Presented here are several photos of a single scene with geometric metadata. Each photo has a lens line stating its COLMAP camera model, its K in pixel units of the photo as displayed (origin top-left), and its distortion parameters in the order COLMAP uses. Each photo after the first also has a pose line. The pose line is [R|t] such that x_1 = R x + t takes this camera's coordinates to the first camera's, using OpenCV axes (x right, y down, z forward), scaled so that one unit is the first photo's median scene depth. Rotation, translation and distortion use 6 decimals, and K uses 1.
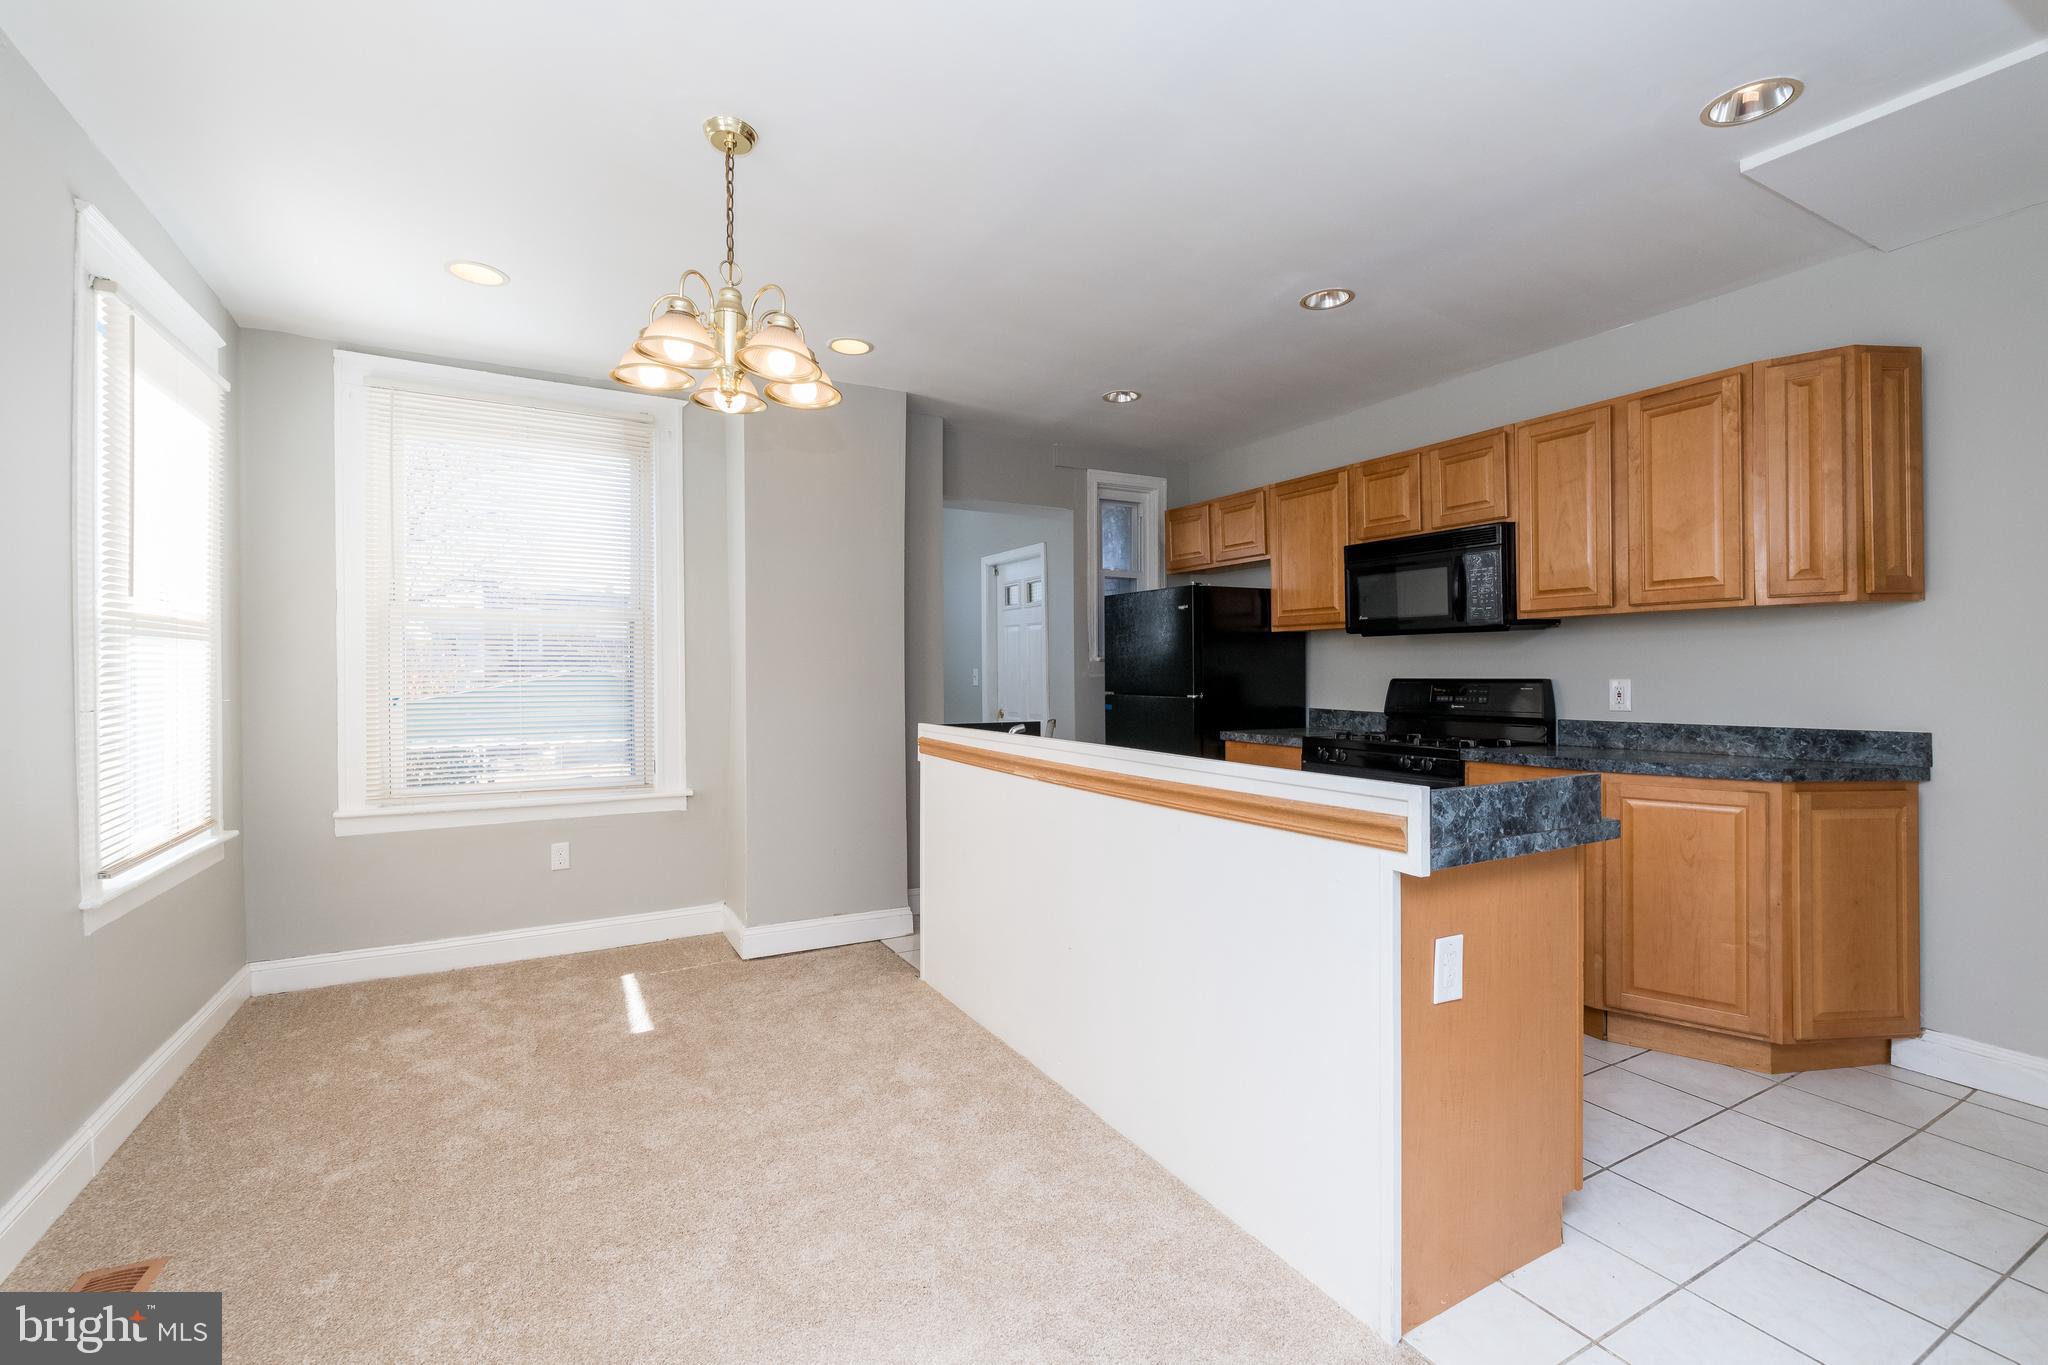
lens RADIAL K [[881.9, 0, 1016.2], [0, 881.9, 667.0], [0, 0, 1]] dist [0.018289, -0.000332]
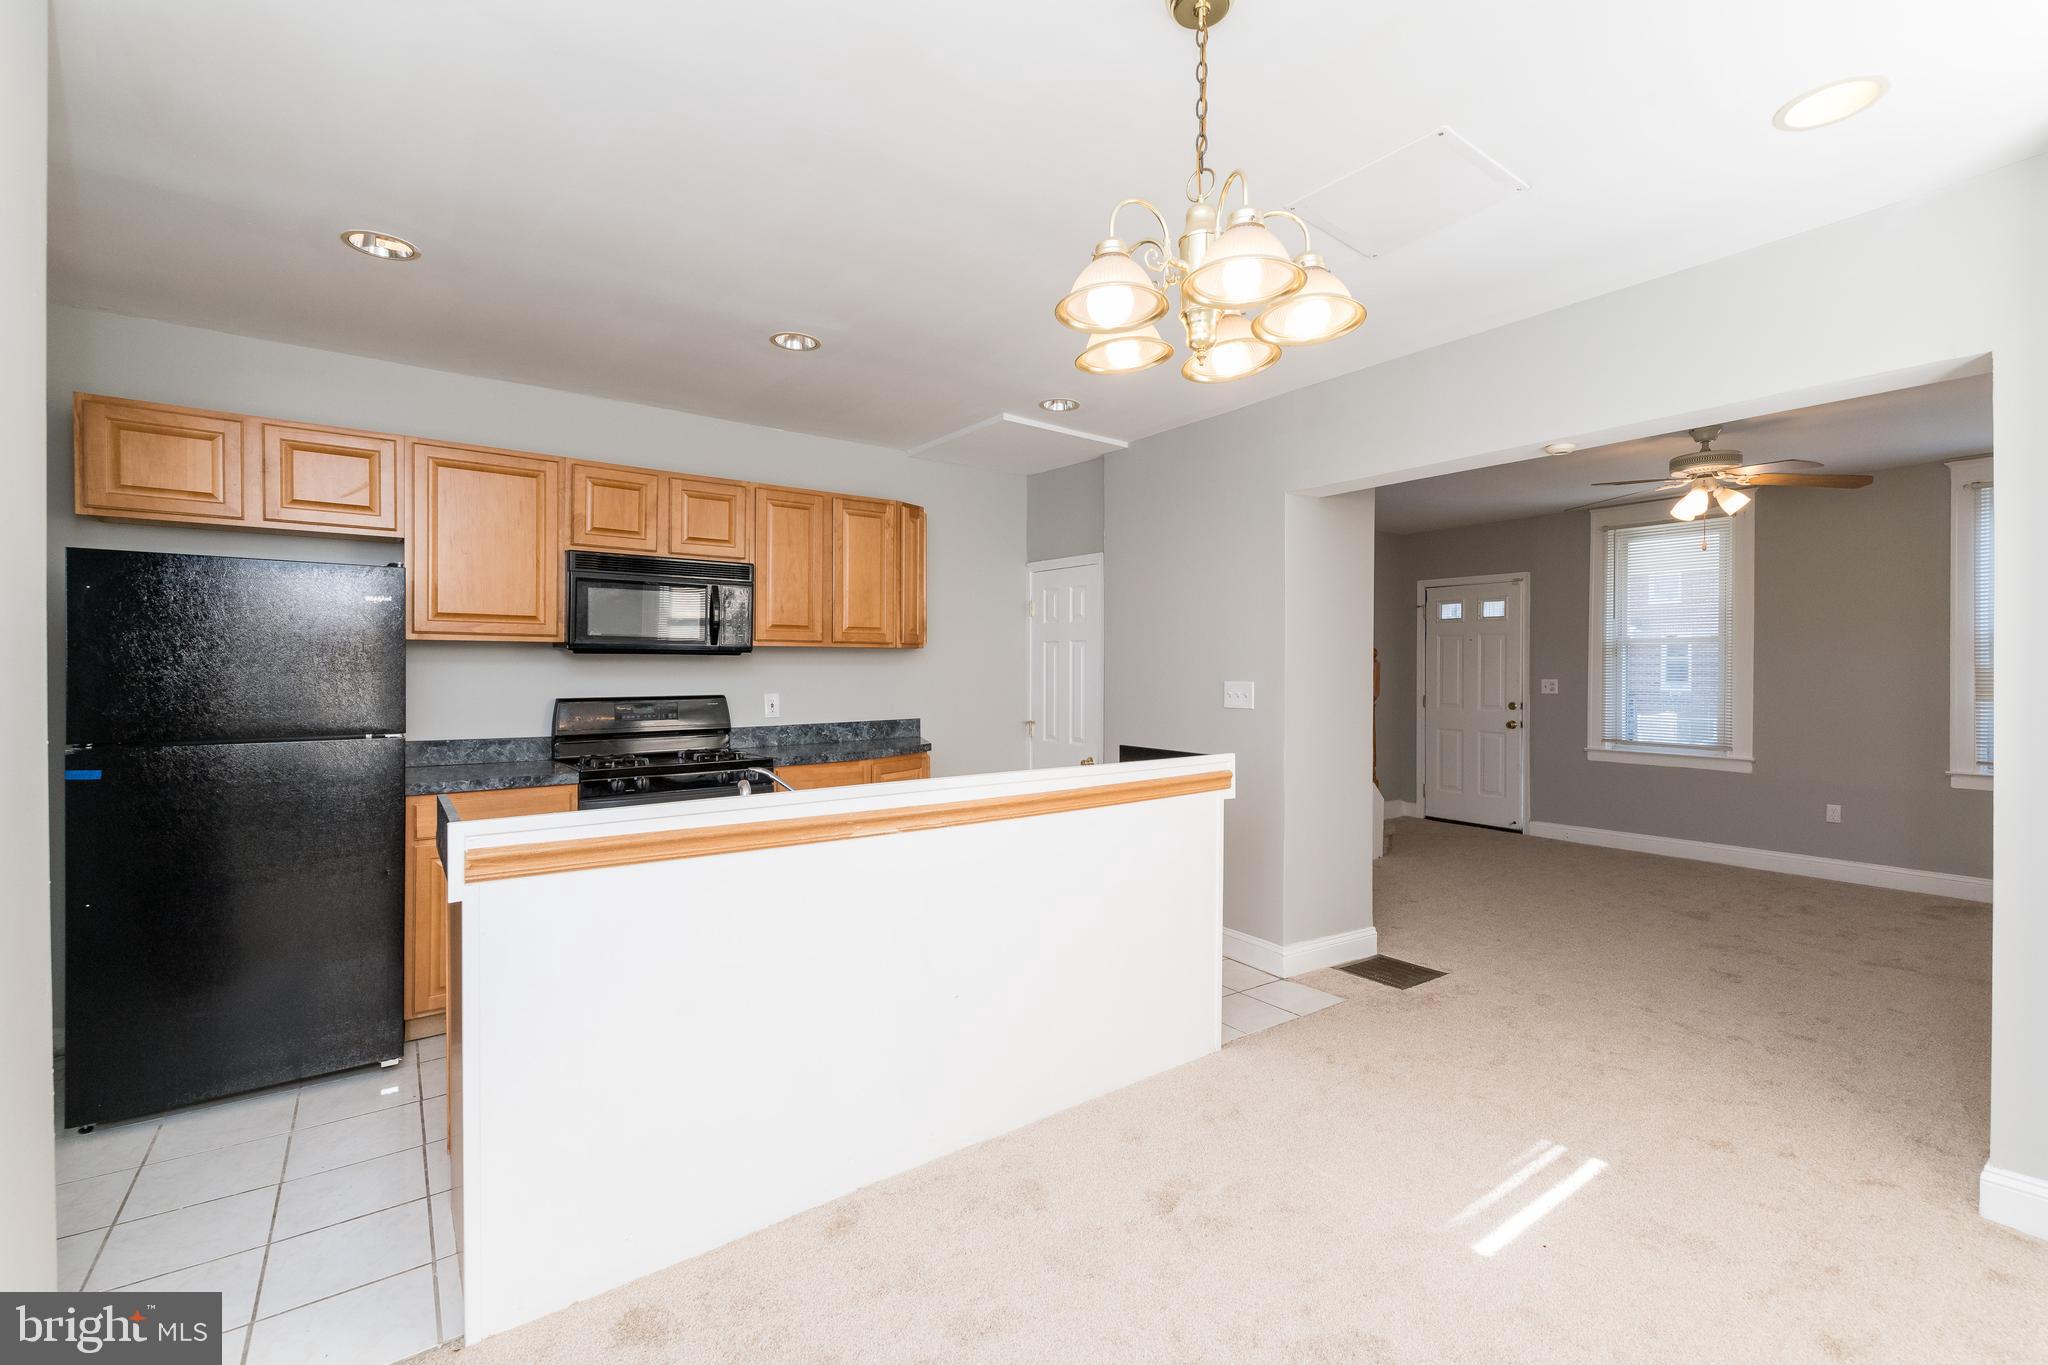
lens RADIAL K [[881.9, 0, 1016.2], [0, 881.9, 667.0], [0, 0, 1]] dist [0.018289, -0.000332]
pose [[-0.106596, 0.001400, 0.994301, -0.671617], [-0.002525, 0.999995, -0.001679, -0.024755], [-0.994299, -0.002689, -0.106592, 0.783890]]
